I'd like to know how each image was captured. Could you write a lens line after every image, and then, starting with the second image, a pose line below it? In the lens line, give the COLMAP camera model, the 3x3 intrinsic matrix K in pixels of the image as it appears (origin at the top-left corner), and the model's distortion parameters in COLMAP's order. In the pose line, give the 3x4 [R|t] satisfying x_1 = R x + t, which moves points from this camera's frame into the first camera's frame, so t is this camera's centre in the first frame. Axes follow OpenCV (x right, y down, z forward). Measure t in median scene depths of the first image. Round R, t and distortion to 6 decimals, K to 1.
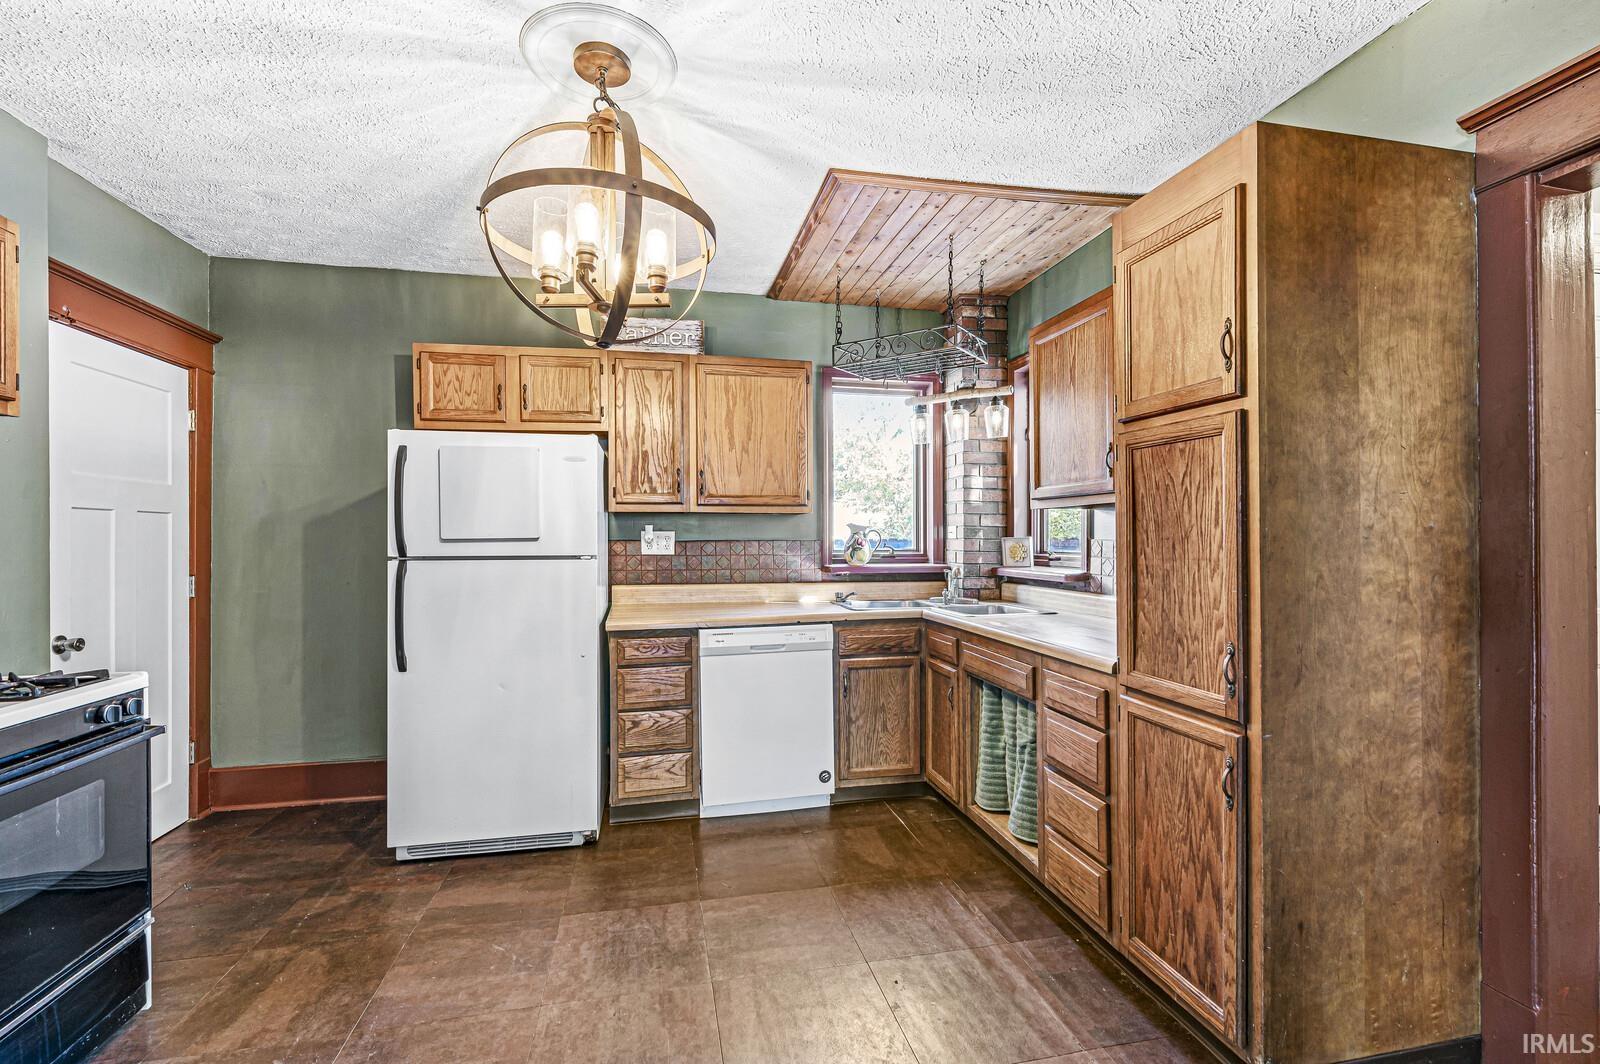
lens RADIAL K [[701.3, 0, 785.7], [0, 701.3, 534.6], [0, 0, 1]] dist [0.012598, -0.001699]
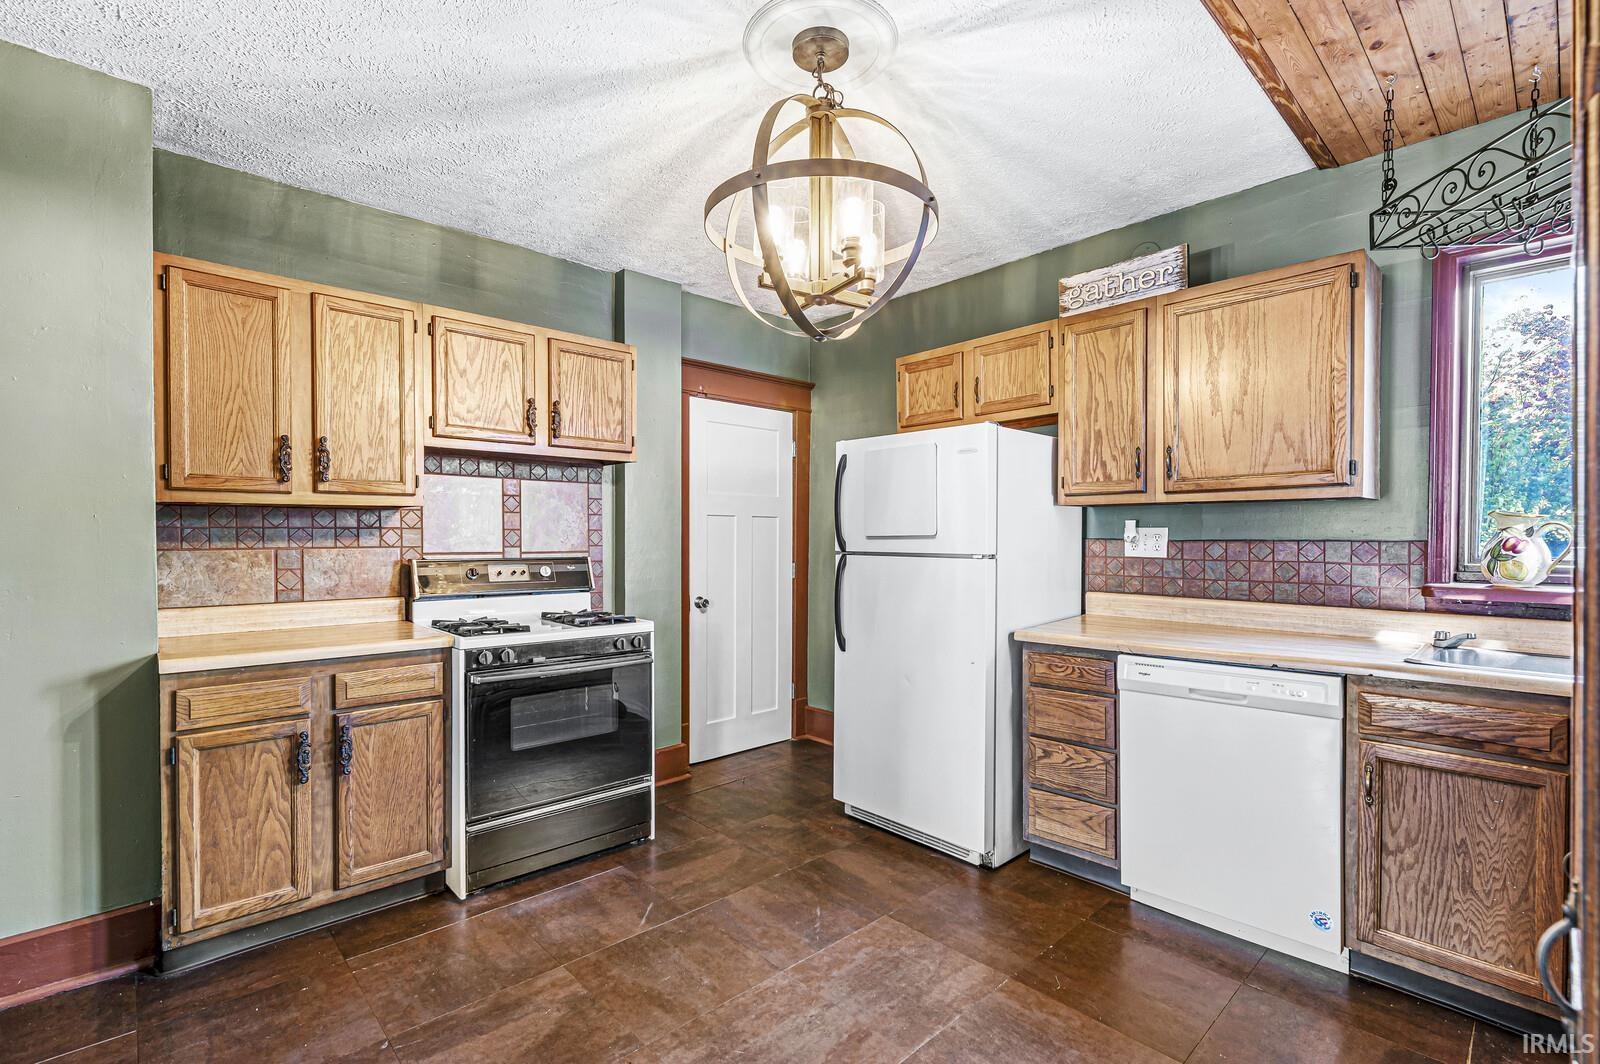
lens RADIAL K [[701.3, 0, 740.5], [0, 701.3, 544.1], [0, 0, 1]] dist [0.012598, -0.001699]
pose [[0.524950, 0.013608, -0.851024, 0.310530], [-0.001103, 0.999882, 0.015308, 0.002186], [0.851132, -0.007097, 0.524903, 0.232539]]
